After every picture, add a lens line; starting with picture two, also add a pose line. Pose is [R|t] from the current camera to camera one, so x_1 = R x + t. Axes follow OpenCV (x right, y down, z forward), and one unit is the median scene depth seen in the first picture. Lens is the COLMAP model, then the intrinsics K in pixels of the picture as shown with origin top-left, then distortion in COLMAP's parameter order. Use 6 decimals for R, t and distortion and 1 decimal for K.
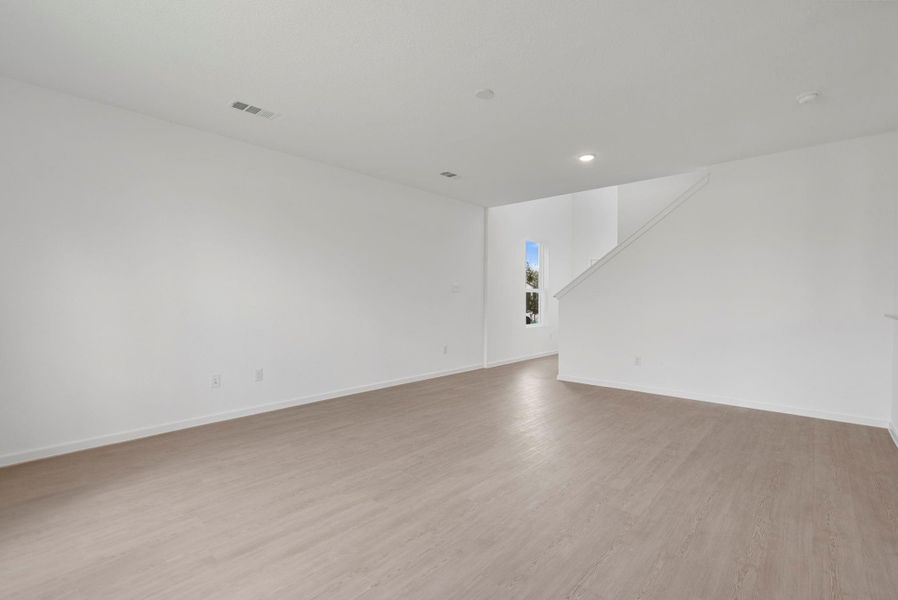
lens RADIAL K [[411.7, 0, 446.7], [0, 411.7, 295.2], [0, 0, 1]] dist [-0.028512, -0.000099]
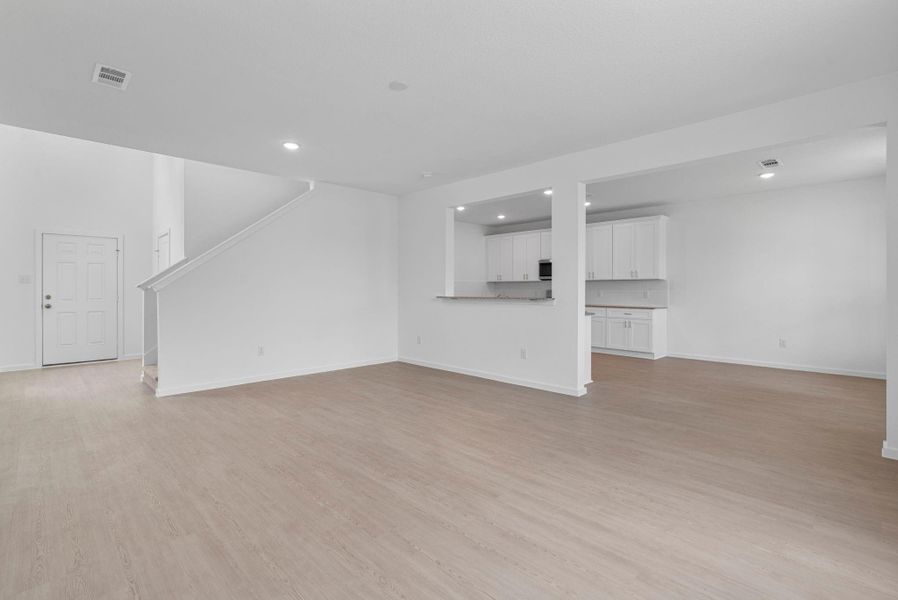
lens RADIAL K [[411.7, 0, 446.7], [0, 411.7, 295.2], [0, 0, 1]] dist [-0.028512, -0.000099]
pose [[0.059978, -0.020609, 0.997987, -1.120263], [-0.004968, 0.999768, 0.020945, -0.005380], [-0.998187, -0.006214, 0.059862, 1.028334]]
